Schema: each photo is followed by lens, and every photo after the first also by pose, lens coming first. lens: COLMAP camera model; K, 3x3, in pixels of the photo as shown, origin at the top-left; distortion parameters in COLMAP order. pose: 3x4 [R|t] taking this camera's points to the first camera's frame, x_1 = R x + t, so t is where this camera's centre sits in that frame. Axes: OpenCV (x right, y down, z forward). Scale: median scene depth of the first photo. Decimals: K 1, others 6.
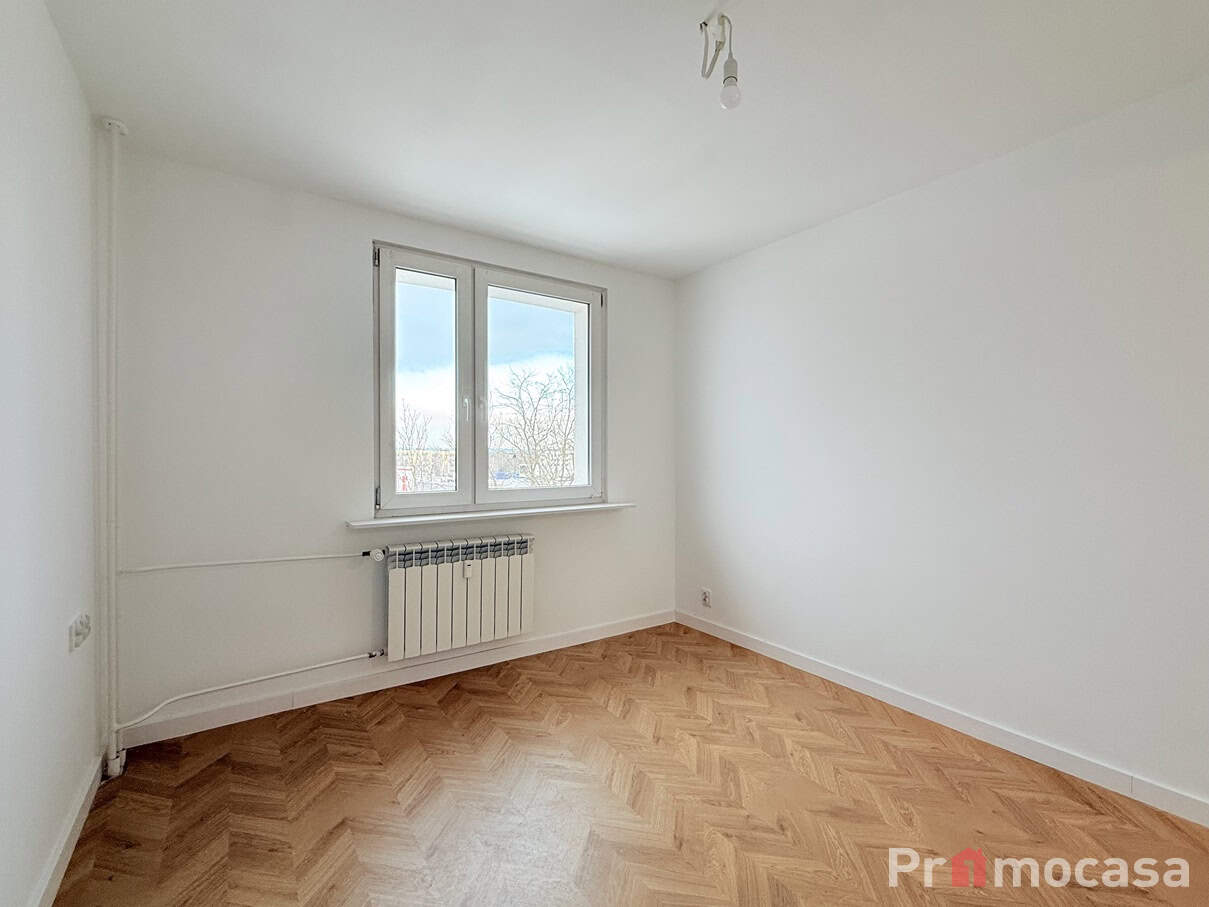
lens RADIAL K [[522.9, 0, 601.8], [0, 522.9, 448.2], [0, 0, 1]] dist [-0.003038, 0.000052]
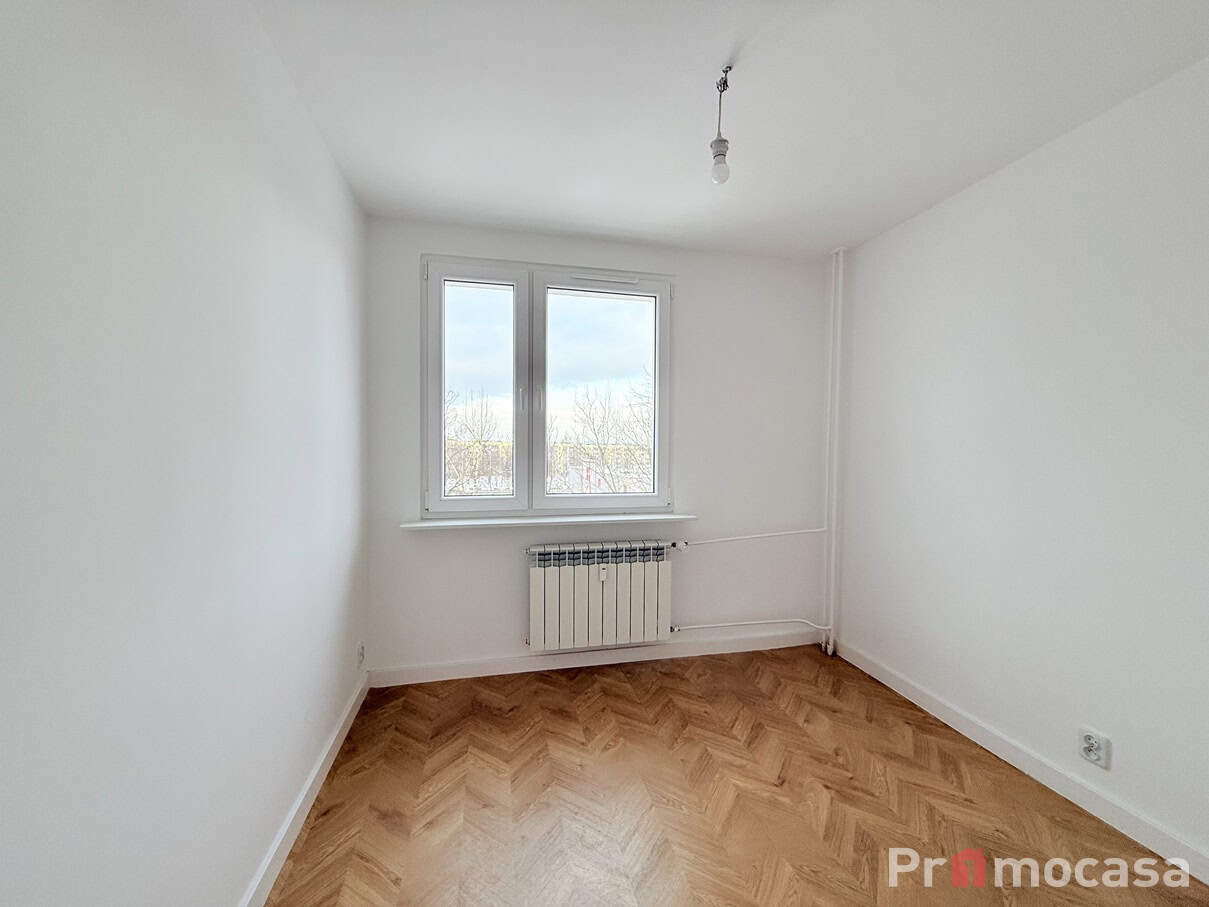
lens RADIAL K [[486.9, 0, 609.0], [0, 486.9, 460.8], [0, 0, 1]] dist [0.031081, 0.000496]
pose [[0.936374, -0.008748, -0.350896, 0.119193], [0.010430, 0.999941, 0.002903, 0.006216], [0.350850, -0.006378, 0.936410, 0.103424]]
